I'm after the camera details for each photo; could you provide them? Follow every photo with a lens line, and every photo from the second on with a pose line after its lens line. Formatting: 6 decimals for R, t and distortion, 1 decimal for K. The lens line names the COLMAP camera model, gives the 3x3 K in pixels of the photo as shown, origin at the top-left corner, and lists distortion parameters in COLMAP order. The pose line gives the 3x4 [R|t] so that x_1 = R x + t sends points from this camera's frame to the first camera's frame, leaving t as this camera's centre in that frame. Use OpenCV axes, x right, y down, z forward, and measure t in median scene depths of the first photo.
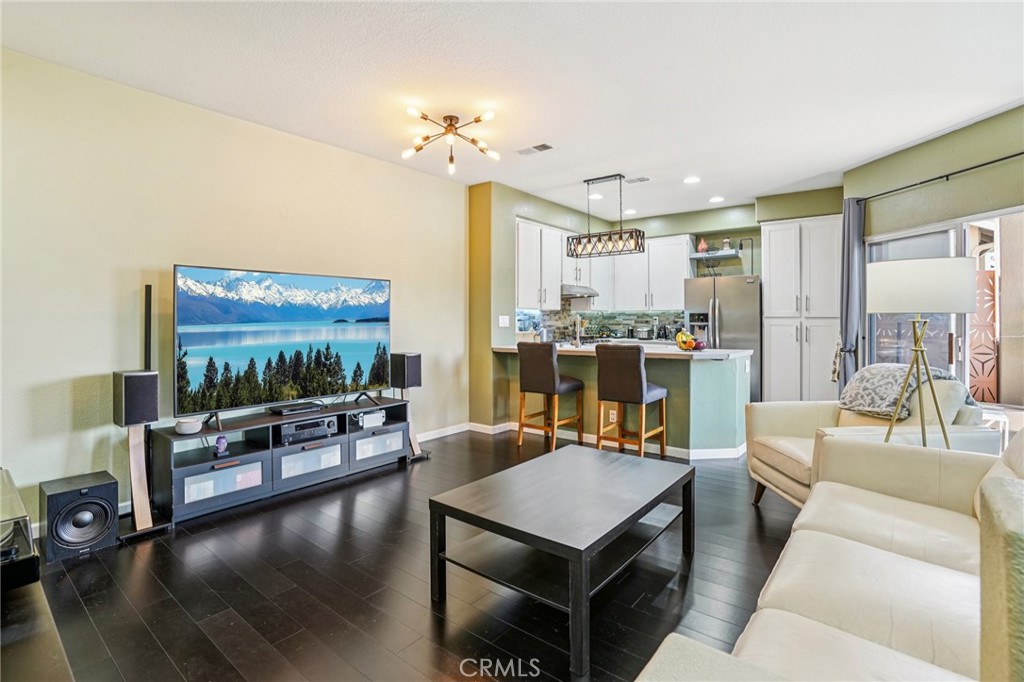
lens RADIAL K [[469.8, 0, 512.5], [0, 469.8, 335.7], [0, 0, 1]] dist [-0.018129, 0.000690]
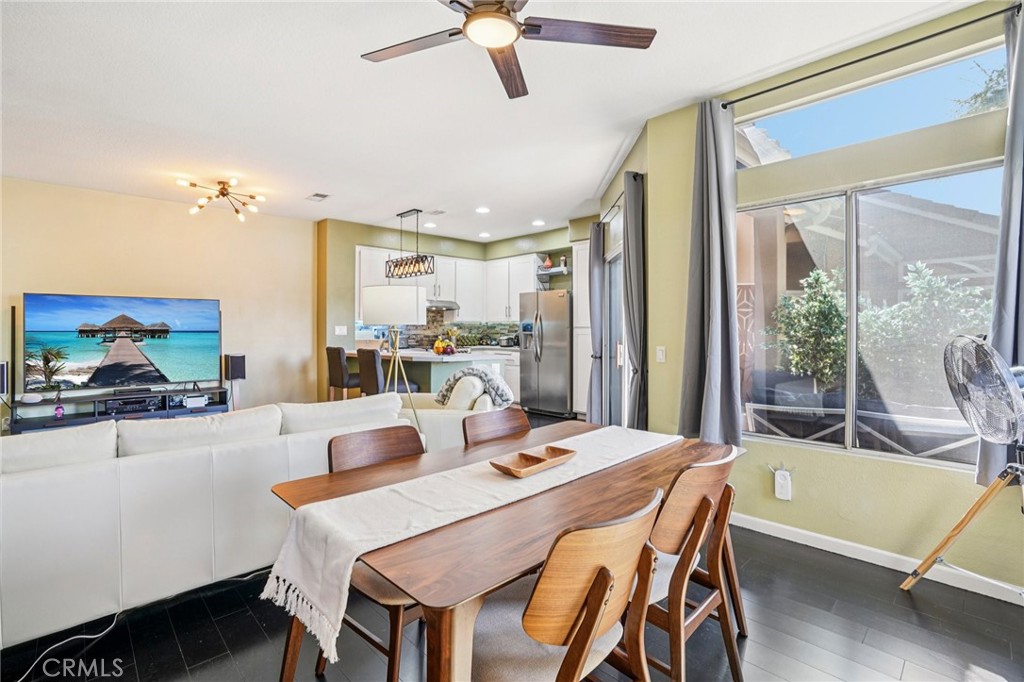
lens RADIAL K [[469.8, 0, 511.3], [0, 469.8, 341.6], [0, 0, 1]] dist [-0.018129, 0.000690]
pose [[0.985951, 0.007421, -0.166869, 0.646811], [-0.008735, 0.999936, -0.007138, 0.003937], [0.166805, 0.008495, 0.985953, -0.145165]]
